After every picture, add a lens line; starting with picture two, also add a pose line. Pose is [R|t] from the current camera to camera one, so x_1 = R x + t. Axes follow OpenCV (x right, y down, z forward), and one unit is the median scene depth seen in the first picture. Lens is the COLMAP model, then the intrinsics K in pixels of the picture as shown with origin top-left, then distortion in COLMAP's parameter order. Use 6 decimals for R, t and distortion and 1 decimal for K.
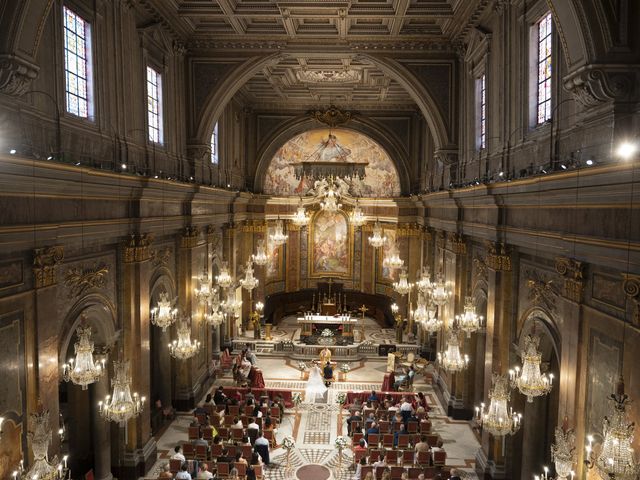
lens RADIAL K [[492.1, 0, 320.2], [0, 492.1, 241.7], [0, 0, 1]] dist [0.001640, -0.007595]
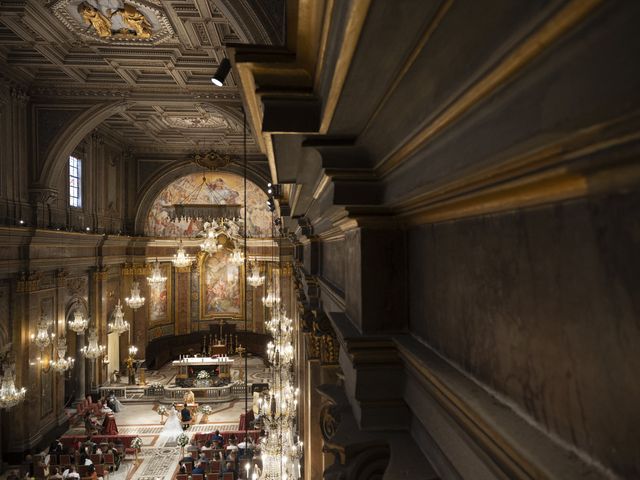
lens RADIAL K [[492.1, 0, 319.6], [0, 492.1, 239.1], [0, 0, 1]] dist [0.001640, -0.007595]
pose [[0.993565, -0.018818, 0.111689, 0.146934], [0.028623, 0.995811, -0.086838, 0.006276], [-0.109587, 0.089476, 0.989942, -0.032297]]
